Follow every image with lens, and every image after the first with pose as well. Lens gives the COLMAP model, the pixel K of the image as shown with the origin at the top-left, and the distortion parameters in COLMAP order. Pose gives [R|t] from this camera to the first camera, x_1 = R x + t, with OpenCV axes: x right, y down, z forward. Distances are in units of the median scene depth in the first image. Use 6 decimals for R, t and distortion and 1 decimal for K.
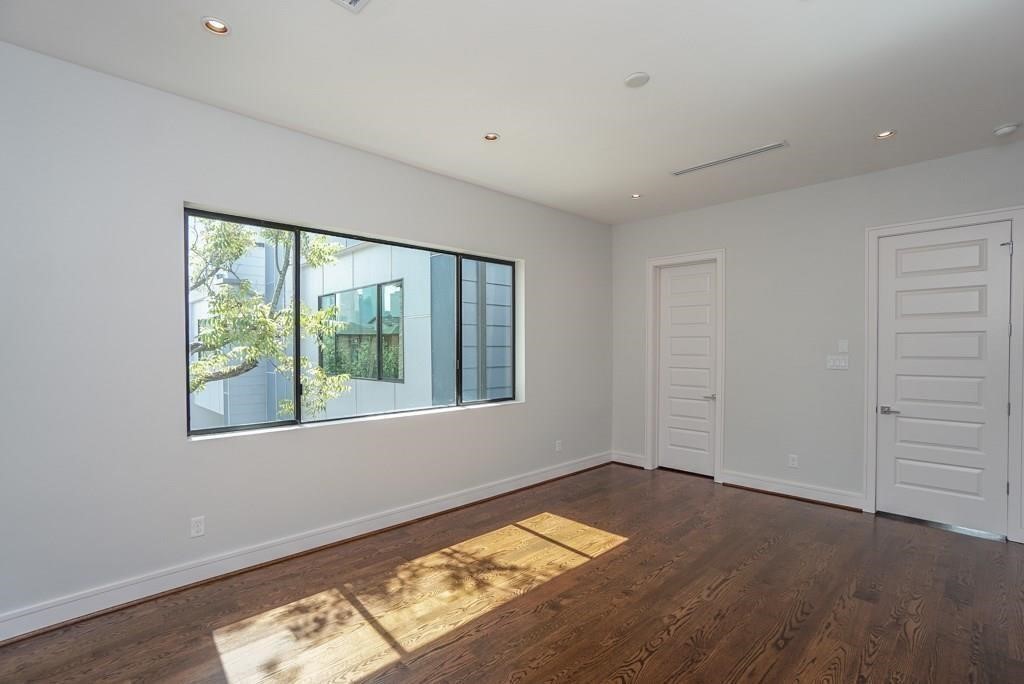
lens RADIAL K [[455.8, 0, 509.0], [0, 455.8, 346.7], [0, 0, 1]] dist [-0.048351, 0.023837]
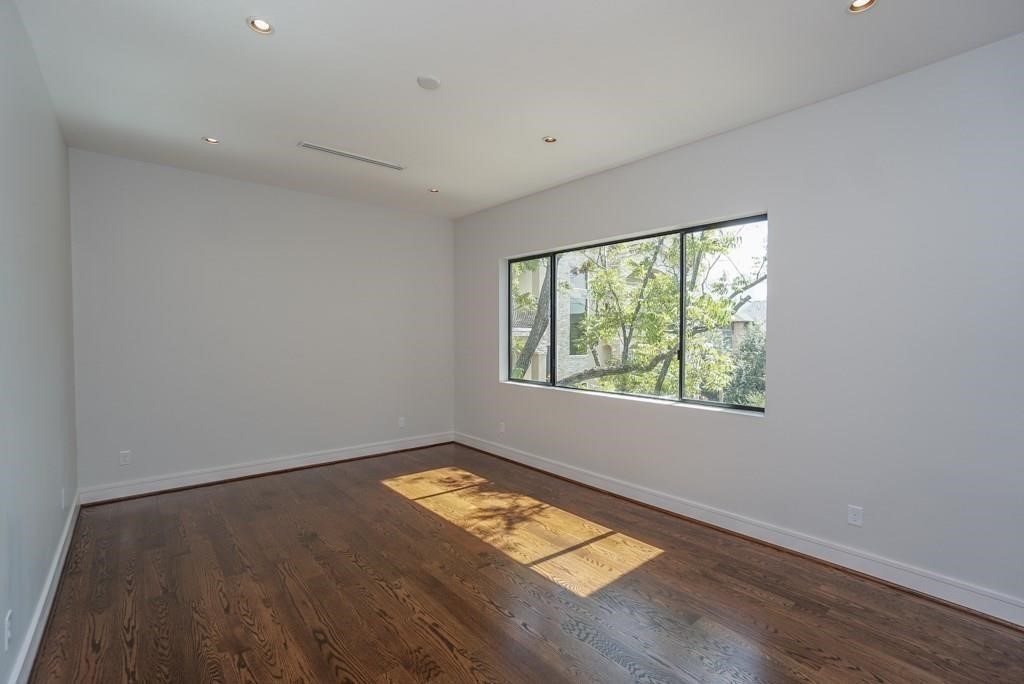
lens RADIAL K [[455.8, 0, 509.0], [0, 455.8, 346.7], [0, 0, 1]] dist [-0.048351, 0.023837]
pose [[-0.038697, 0.032748, -0.998714, 1.153347], [-0.003891, 0.999450, 0.032923, 0.007379], [0.999243, 0.005160, -0.038549, 1.082469]]
